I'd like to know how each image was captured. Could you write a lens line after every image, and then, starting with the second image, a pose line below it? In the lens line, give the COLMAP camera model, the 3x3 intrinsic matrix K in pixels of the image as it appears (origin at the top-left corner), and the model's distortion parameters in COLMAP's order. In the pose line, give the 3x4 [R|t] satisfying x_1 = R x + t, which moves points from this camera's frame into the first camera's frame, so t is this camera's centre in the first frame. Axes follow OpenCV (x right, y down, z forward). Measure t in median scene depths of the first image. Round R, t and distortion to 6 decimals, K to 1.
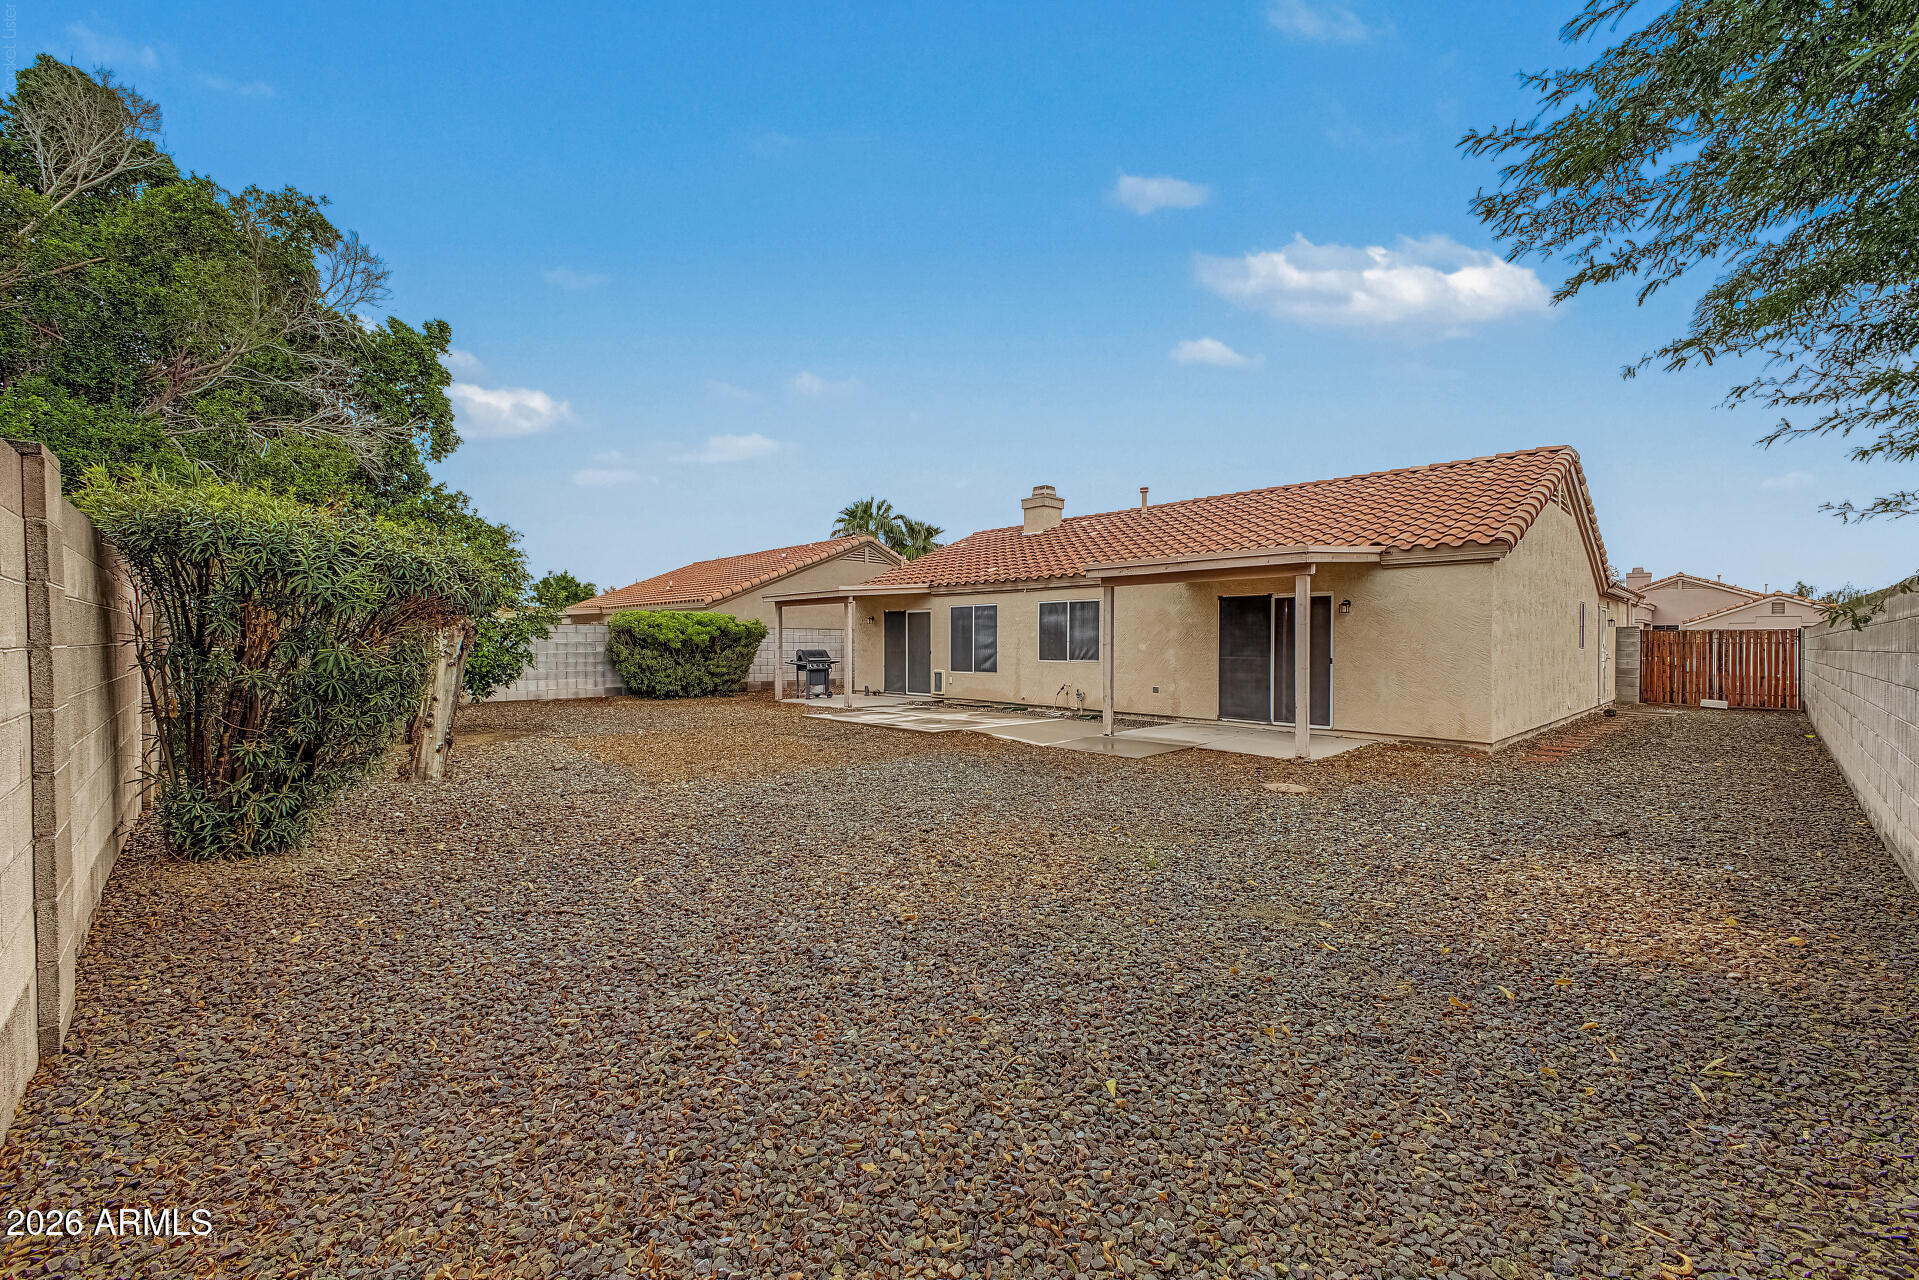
lens RADIAL K [[765.0, 0, 955.6], [0, 765.0, 653.7], [0, 0, 1]] dist [0.023372, -0.002845]
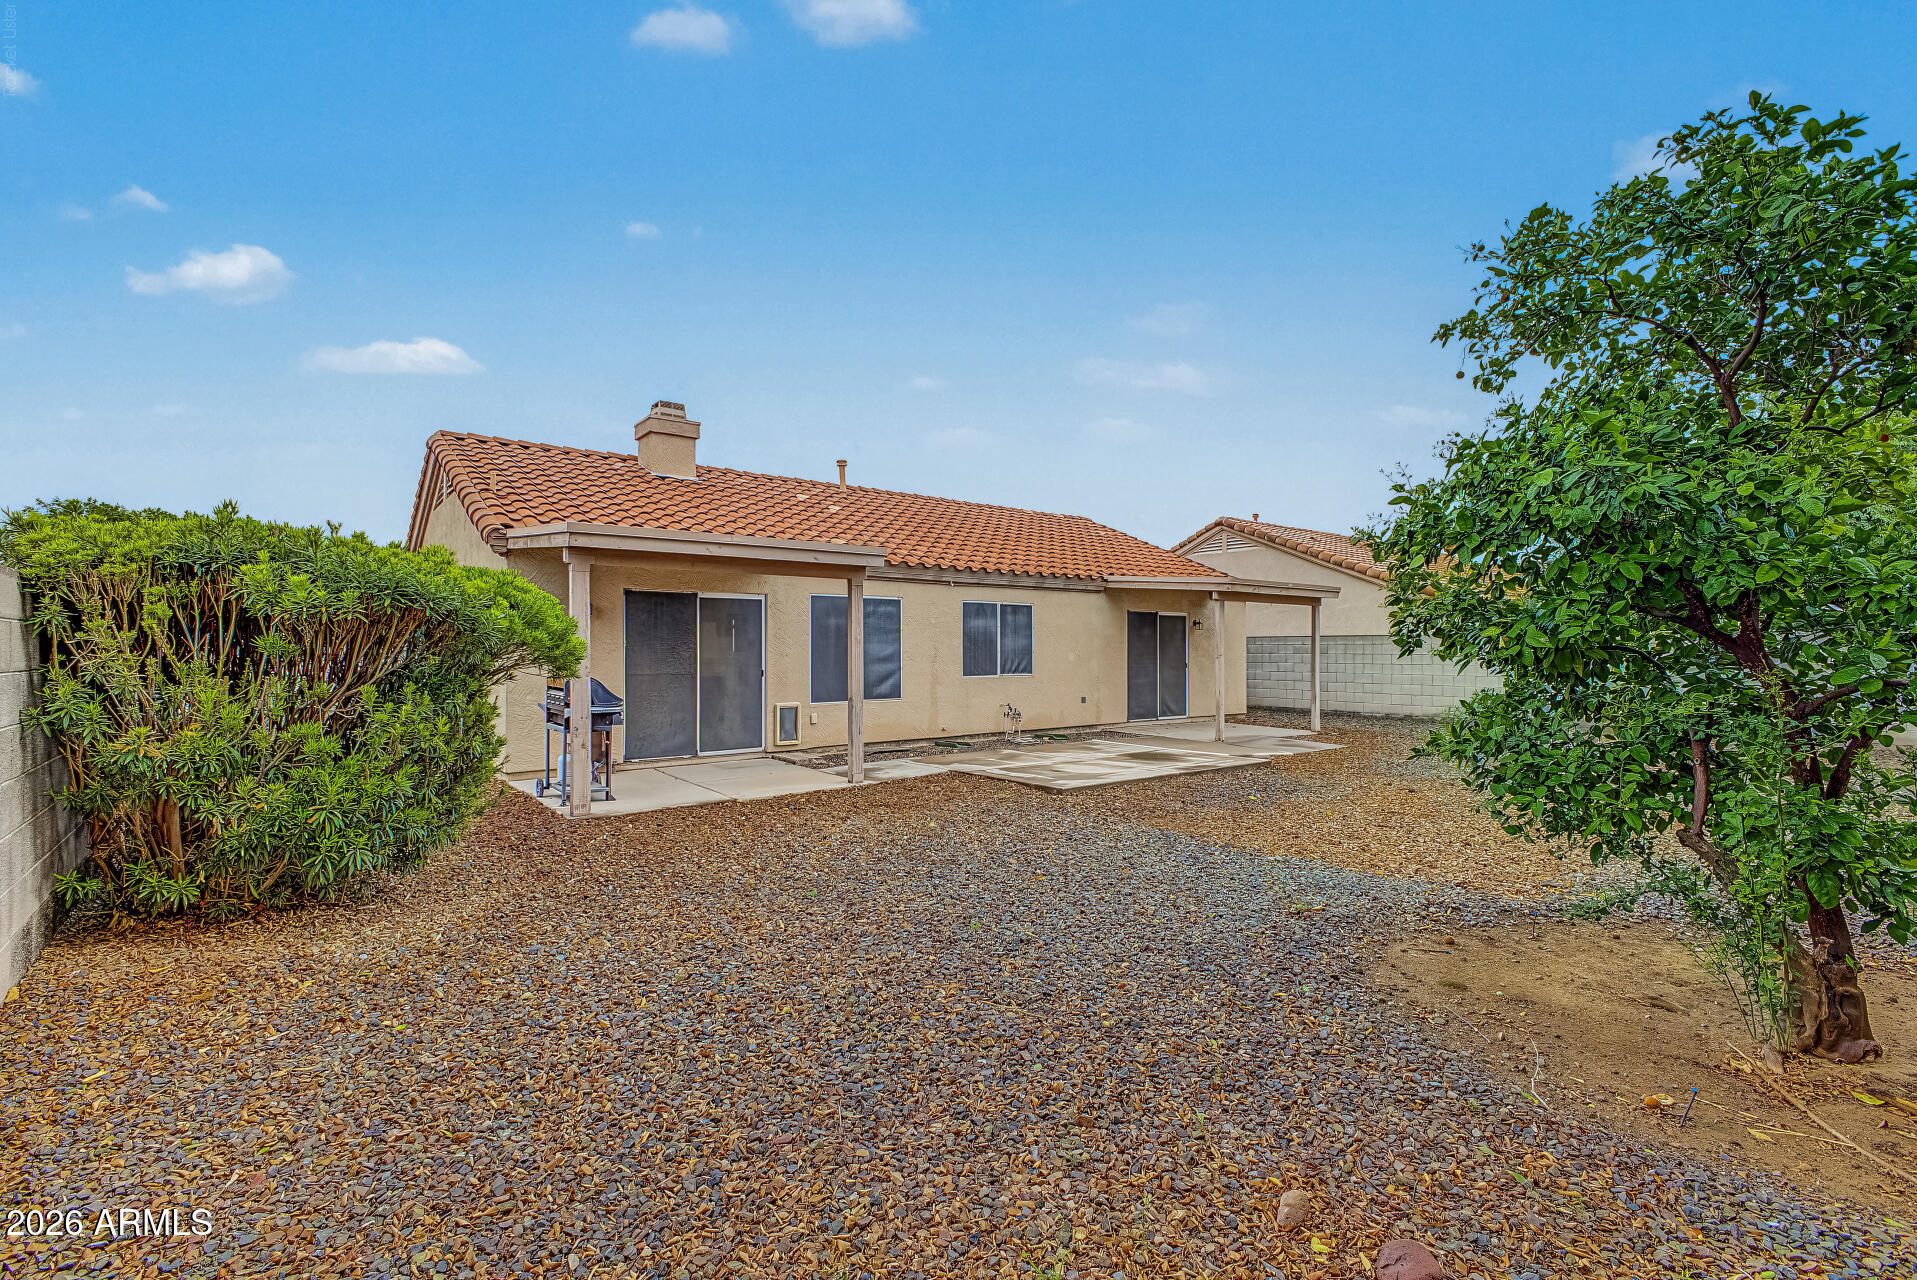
lens RADIAL K [[872.9, 0, 952.8], [0, 872.9, 637.9], [0, 0, 1]] dist [-0.000425, -0.000002]
pose [[0.071520, 0.007126, 0.997414, -0.769680], [0.013433, 0.999877, -0.008107, -0.023270], [-0.997349, 0.013978, 0.071415, 0.952384]]
